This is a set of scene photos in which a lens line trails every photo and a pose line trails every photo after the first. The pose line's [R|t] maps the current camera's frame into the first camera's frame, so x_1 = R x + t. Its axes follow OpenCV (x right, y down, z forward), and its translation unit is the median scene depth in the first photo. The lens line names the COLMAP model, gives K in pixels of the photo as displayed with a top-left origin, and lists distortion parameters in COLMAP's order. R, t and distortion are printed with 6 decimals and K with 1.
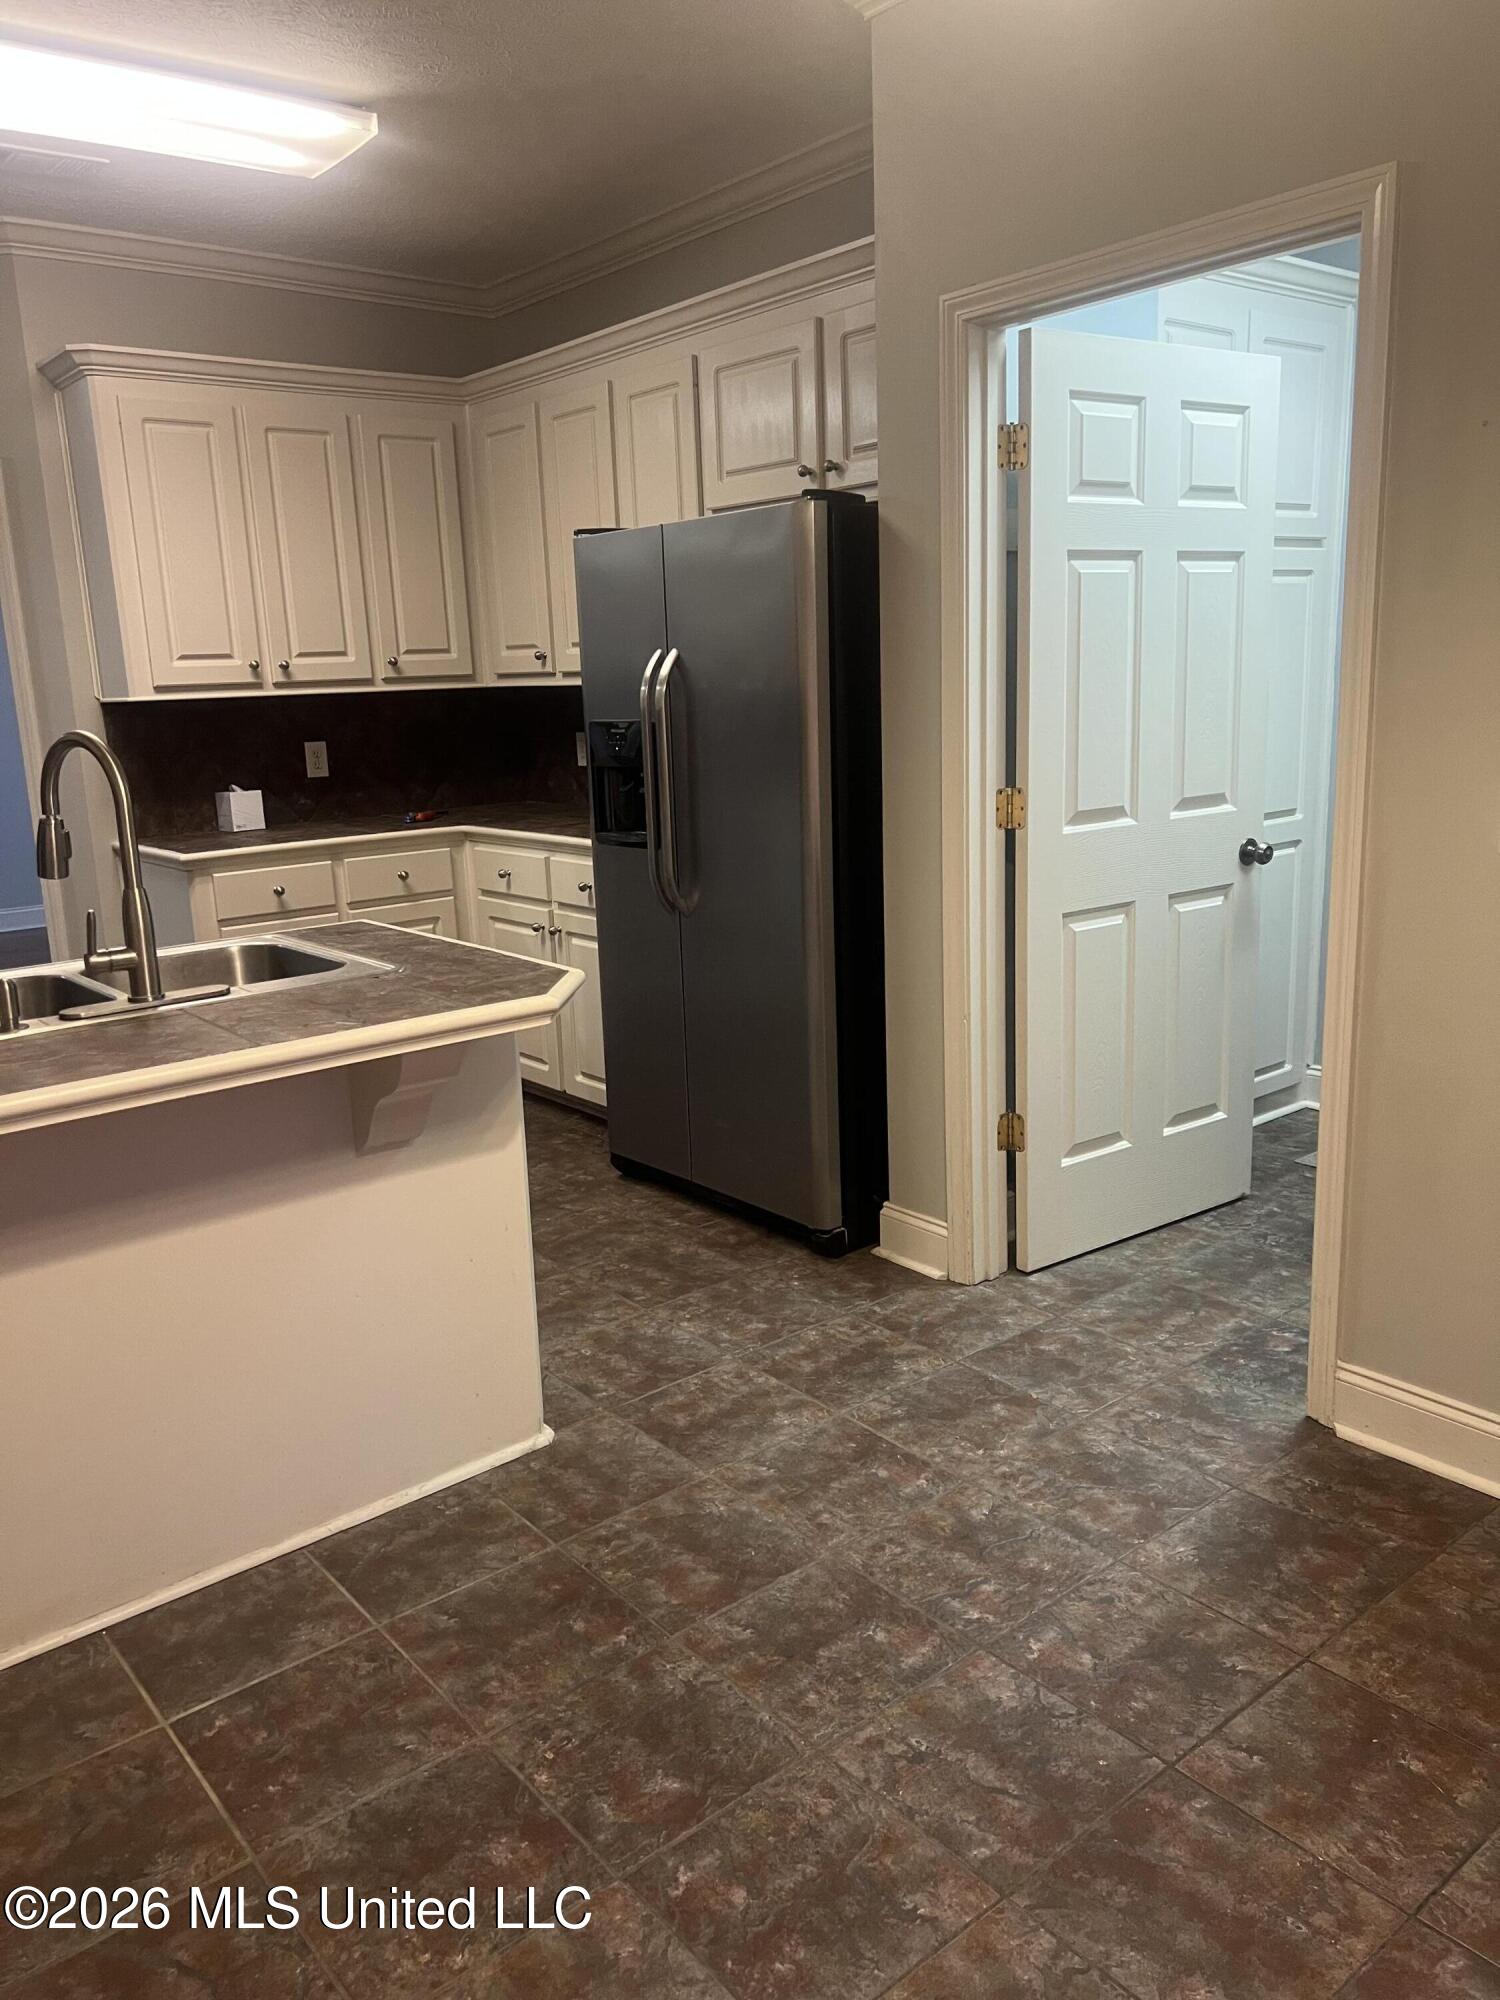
lens RADIAL K [[1499.6, 0, 729.7], [0, 1499.6, 1003.5], [0, 0, 1]] dist [0.057957, -0.064956]
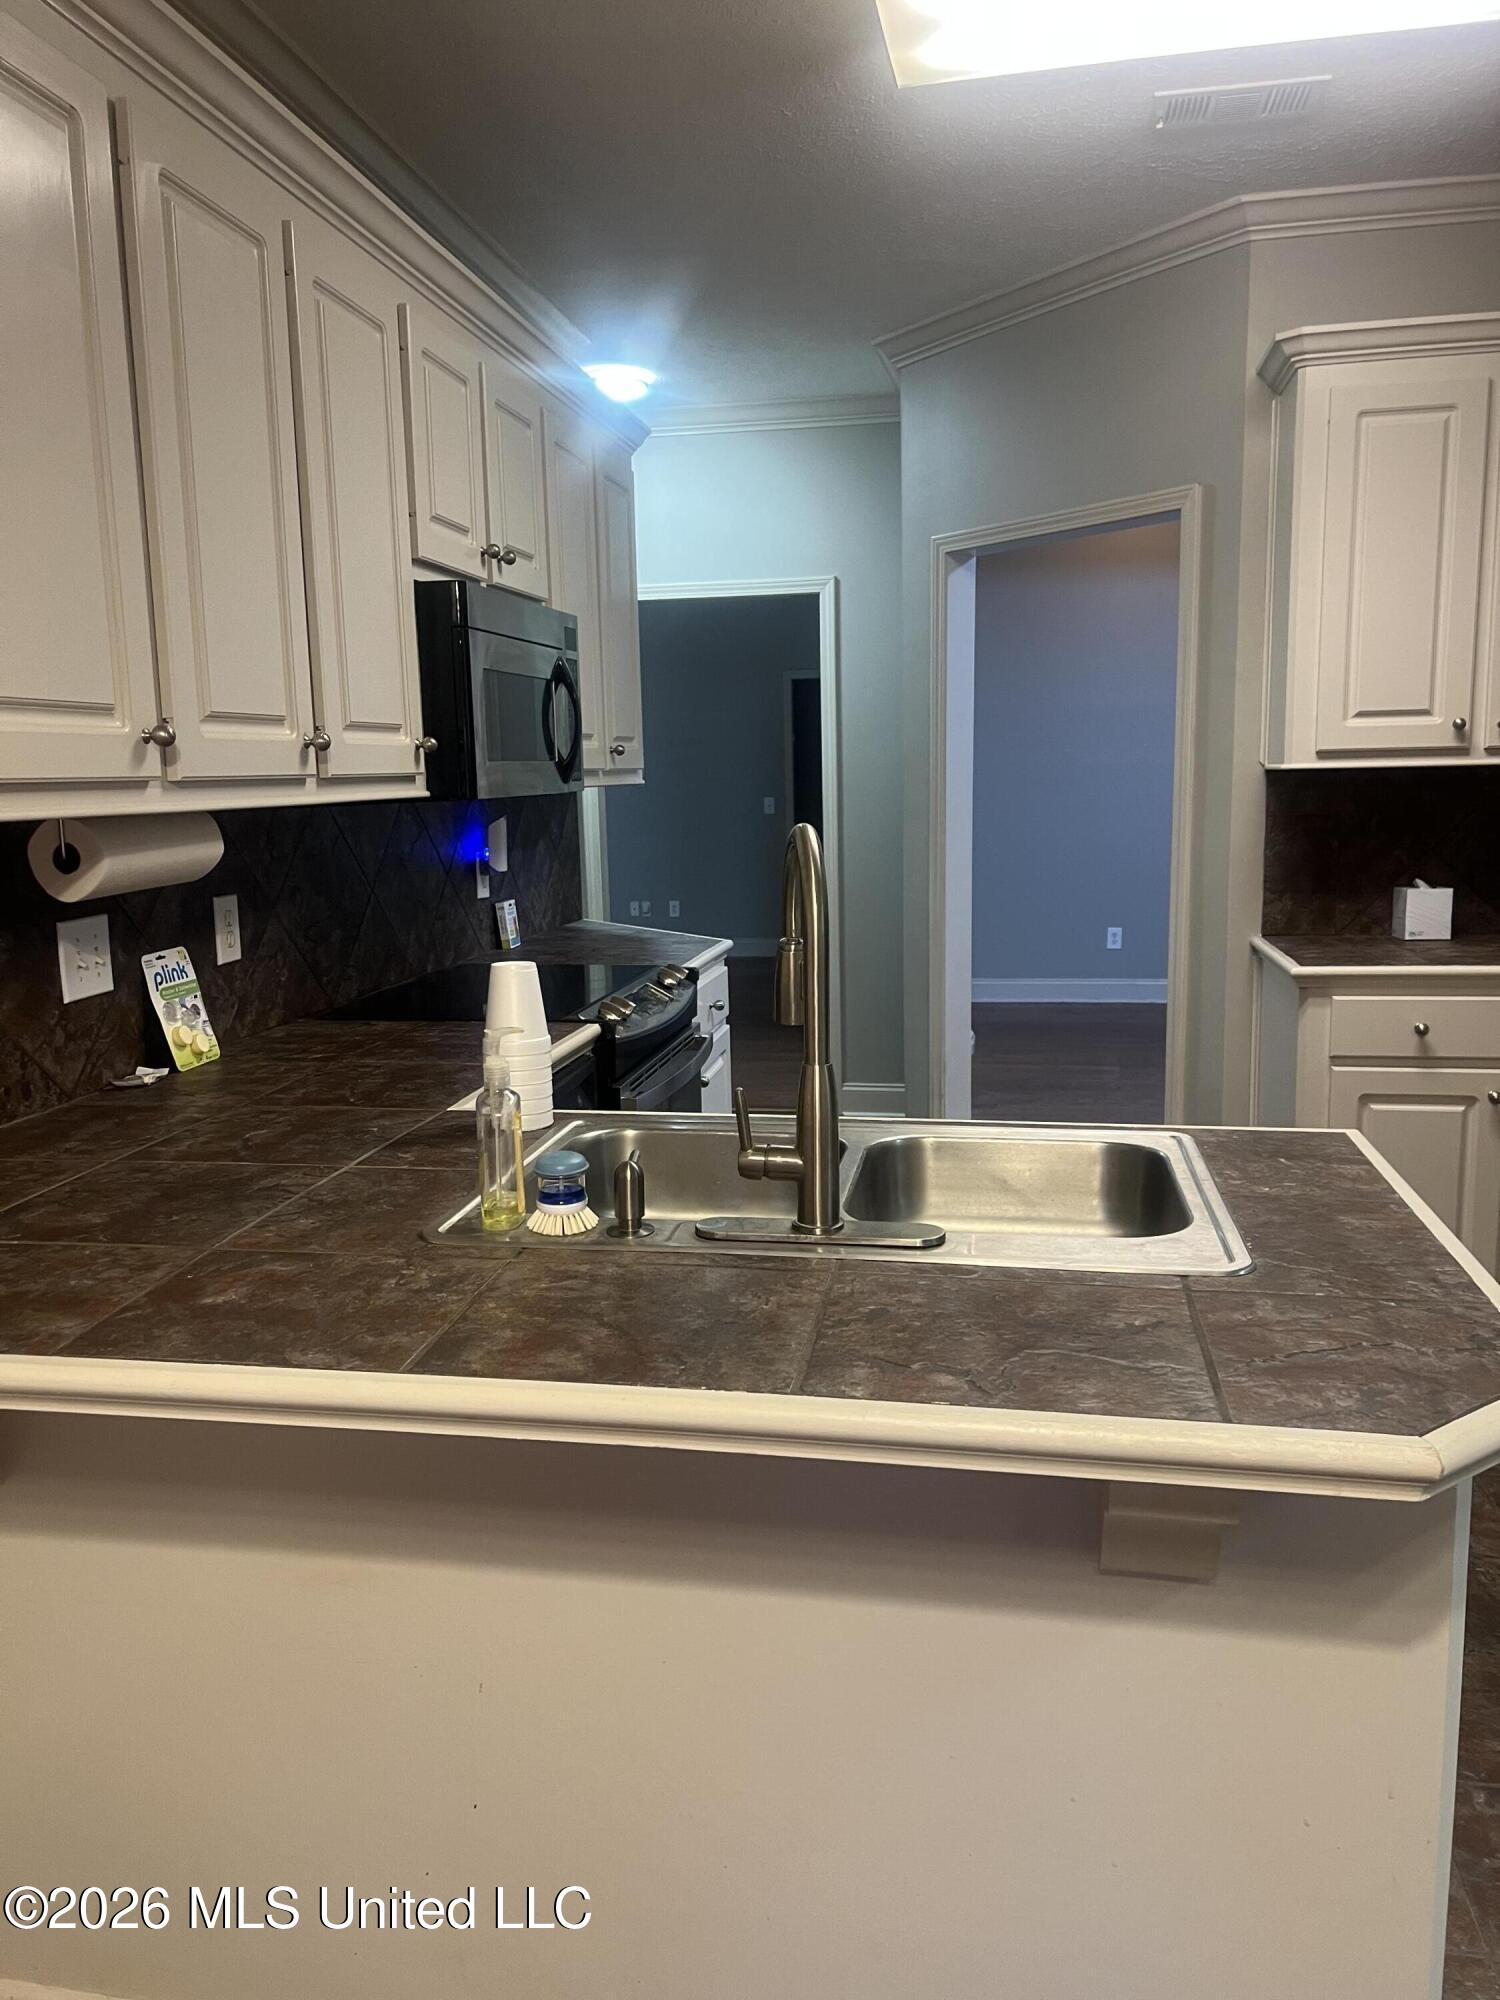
lens RADIAL K [[1499.6, 0, 746.1], [0, 1499.6, 1001.7], [0, 0, 1]] dist [0.057957, -0.064956]
pose [[0.646715, 0.141673, -0.749459, 0.038222], [-0.168995, 0.984791, 0.040331, -0.064021], [0.743774, 0.100573, 0.660821, 0.277661]]
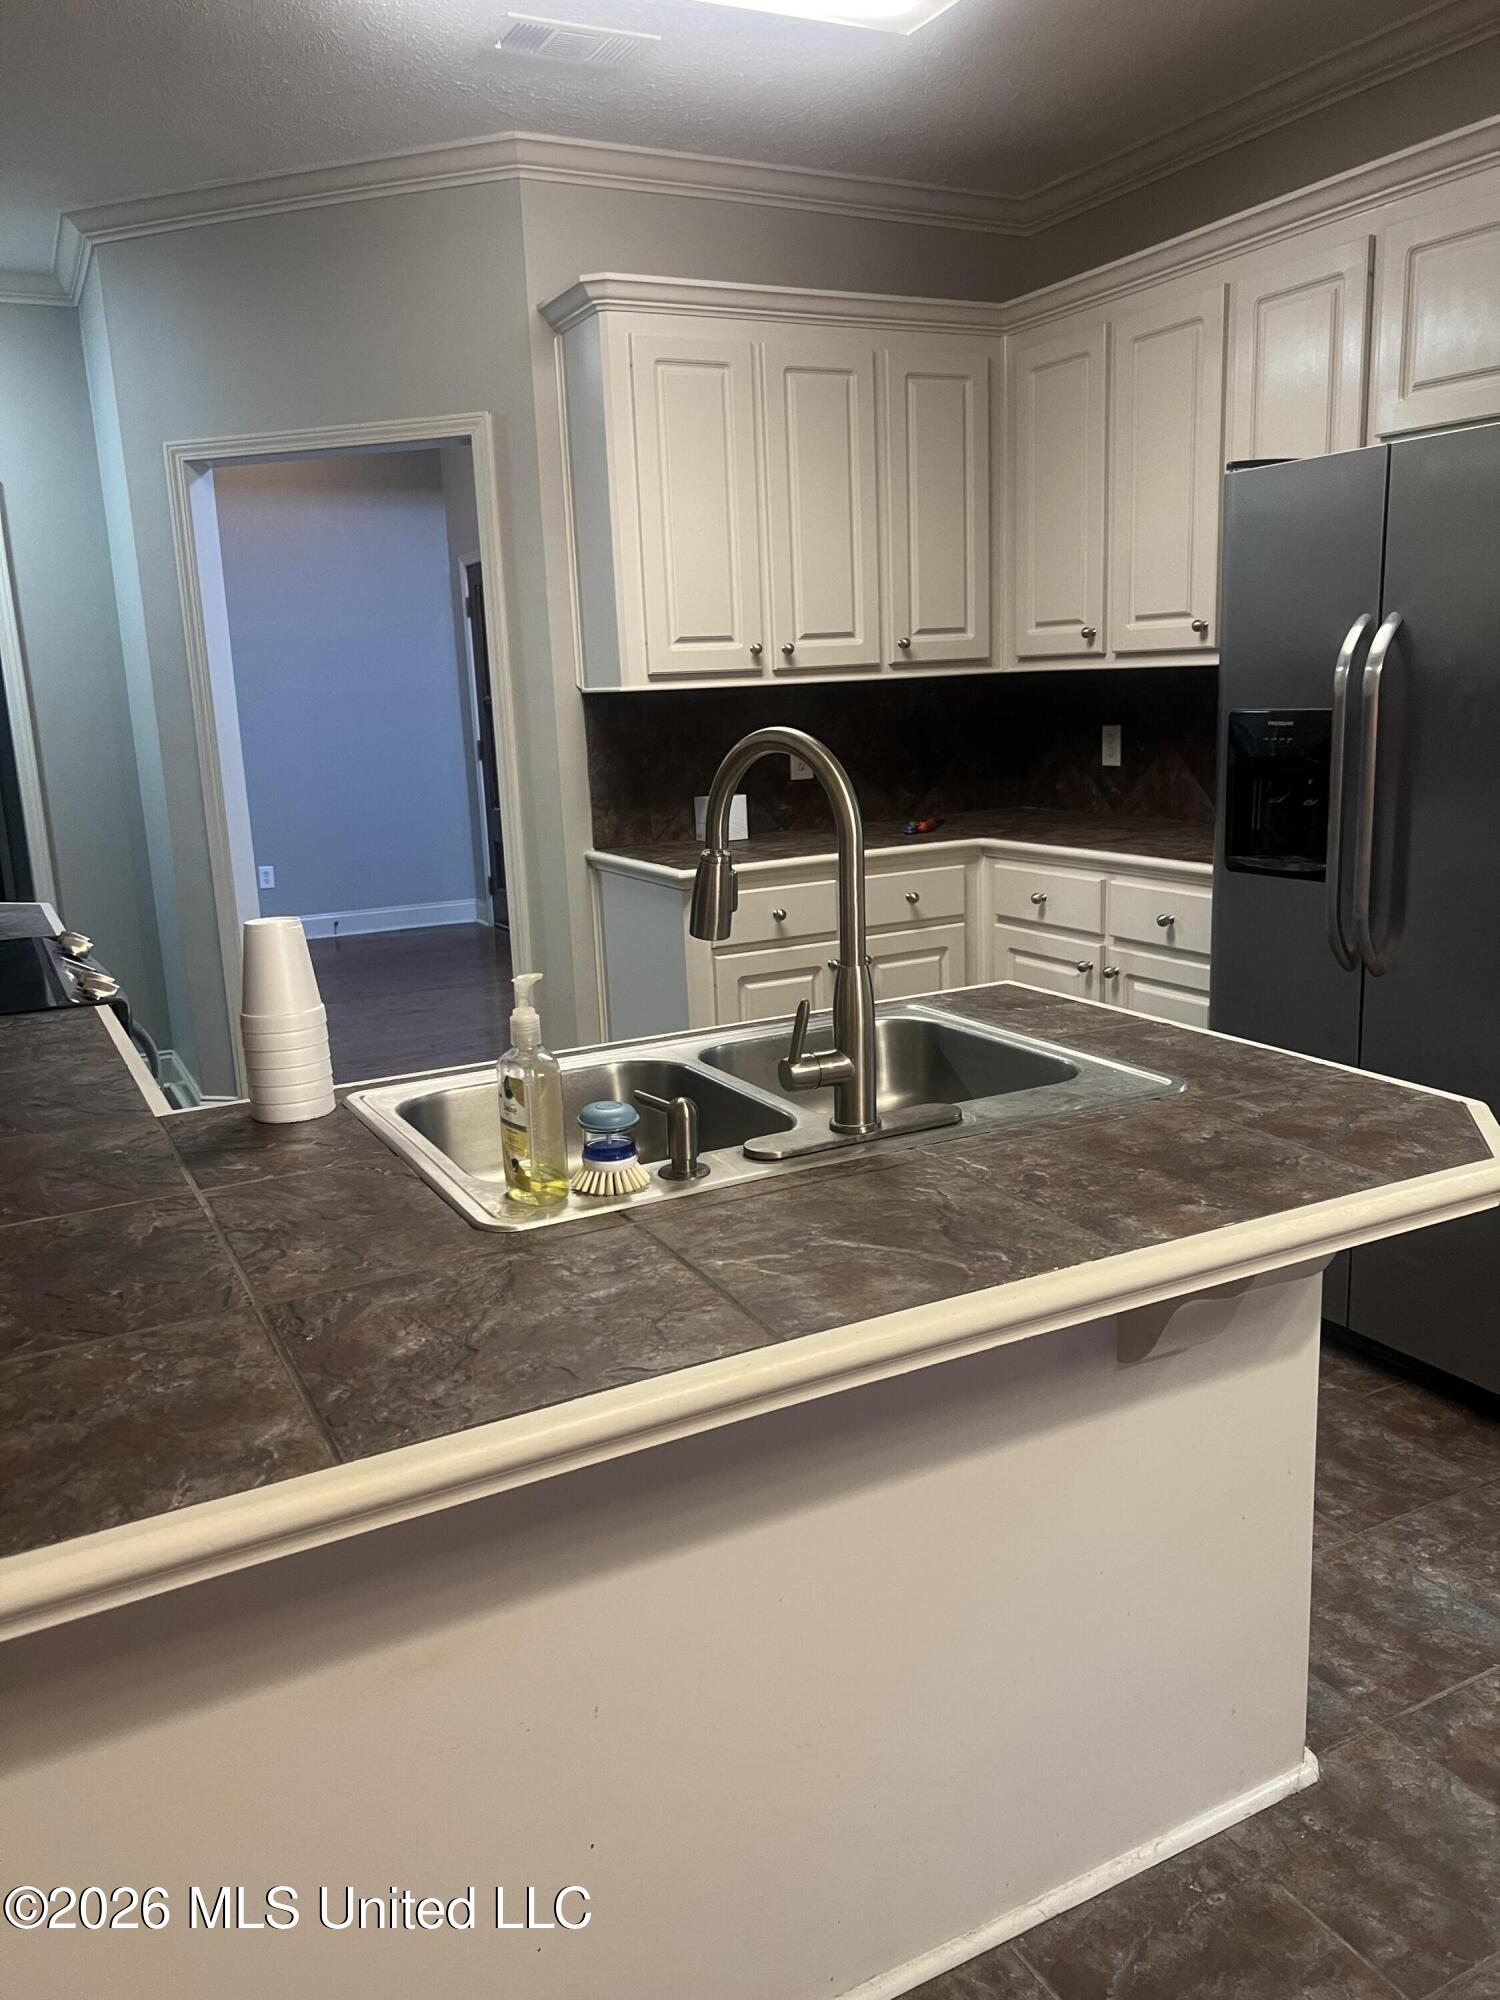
lens RADIAL K [[1499.6, 0, 723.5], [0, 1499.6, 986.7], [0, 0, 1]] dist [0.057957, -0.064956]
pose [[0.978597, 0.040597, -0.201743, -0.163174], [-0.041801, 0.999124, -0.001710, -0.032494], [0.201497, 0.010107, 0.979437, 0.175120]]
